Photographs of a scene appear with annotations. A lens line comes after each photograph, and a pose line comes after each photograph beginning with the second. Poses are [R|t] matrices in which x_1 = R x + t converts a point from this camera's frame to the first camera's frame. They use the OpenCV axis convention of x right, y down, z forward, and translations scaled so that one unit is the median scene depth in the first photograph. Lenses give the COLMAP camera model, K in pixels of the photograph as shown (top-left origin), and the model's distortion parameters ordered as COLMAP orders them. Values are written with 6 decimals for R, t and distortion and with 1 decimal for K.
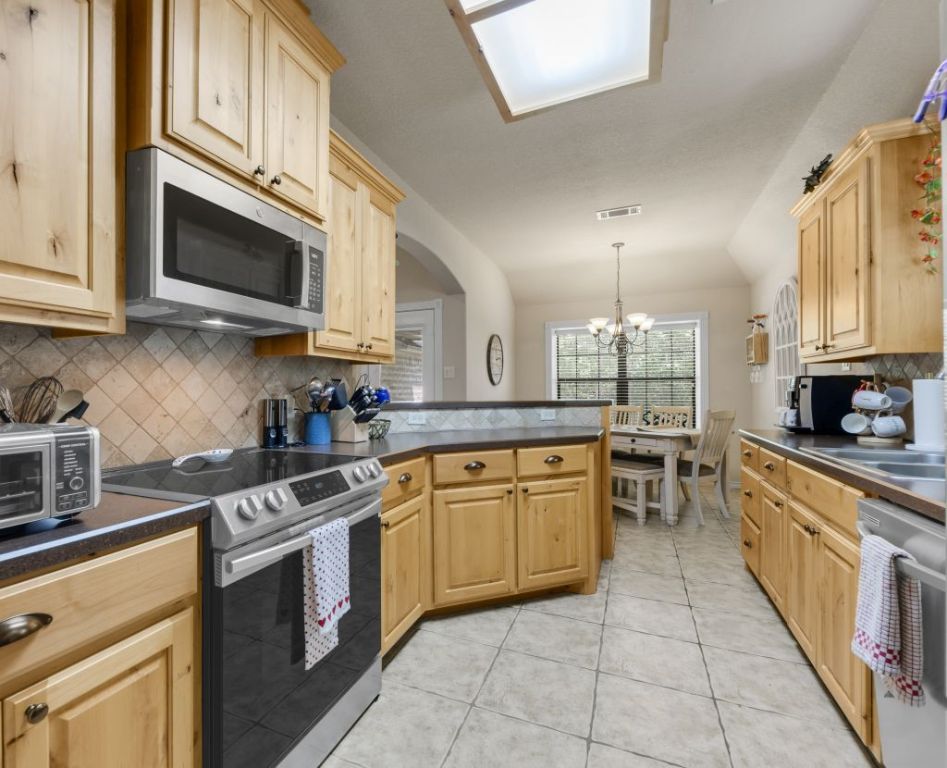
lens RADIAL K [[428.2, 0, 425.3], [0, 428.2, 386.3], [0, 0, 1]] dist [-0.000876, -0.000069]
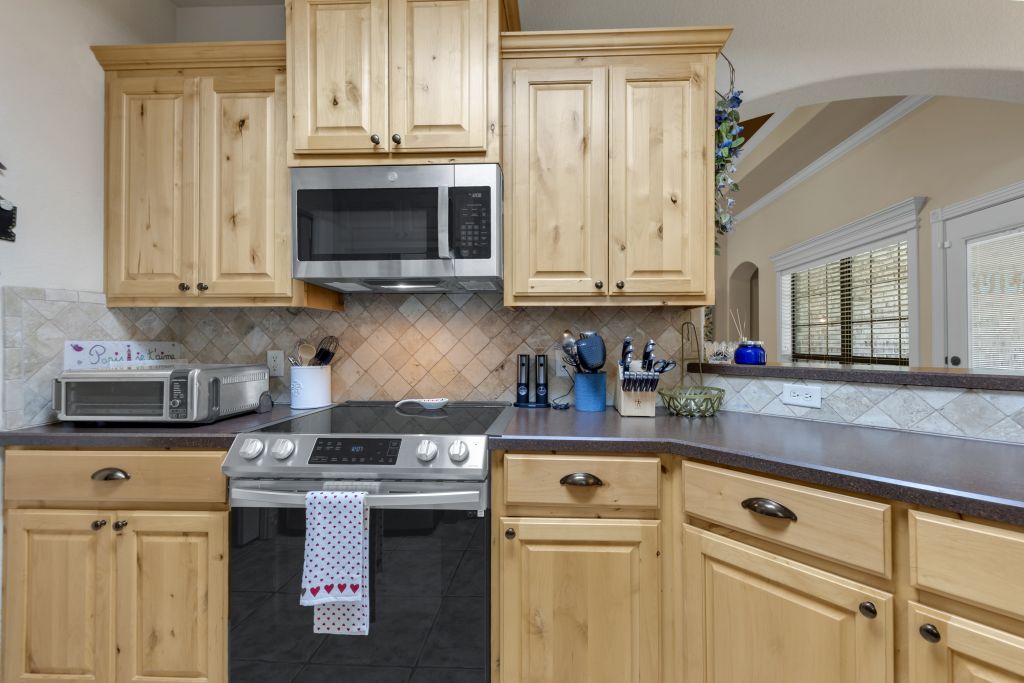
lens RADIAL K [[405.5, 0, 549.7], [0, 405.5, 336.8], [0, 0, 1]] dist [0.004573, 0.000076]
pose [[0.406251, -0.008217, -0.913725, 0.563452], [0.007515, 0.999956, -0.005651, -0.004430], [0.913731, -0.004571, 0.406295, 0.783242]]
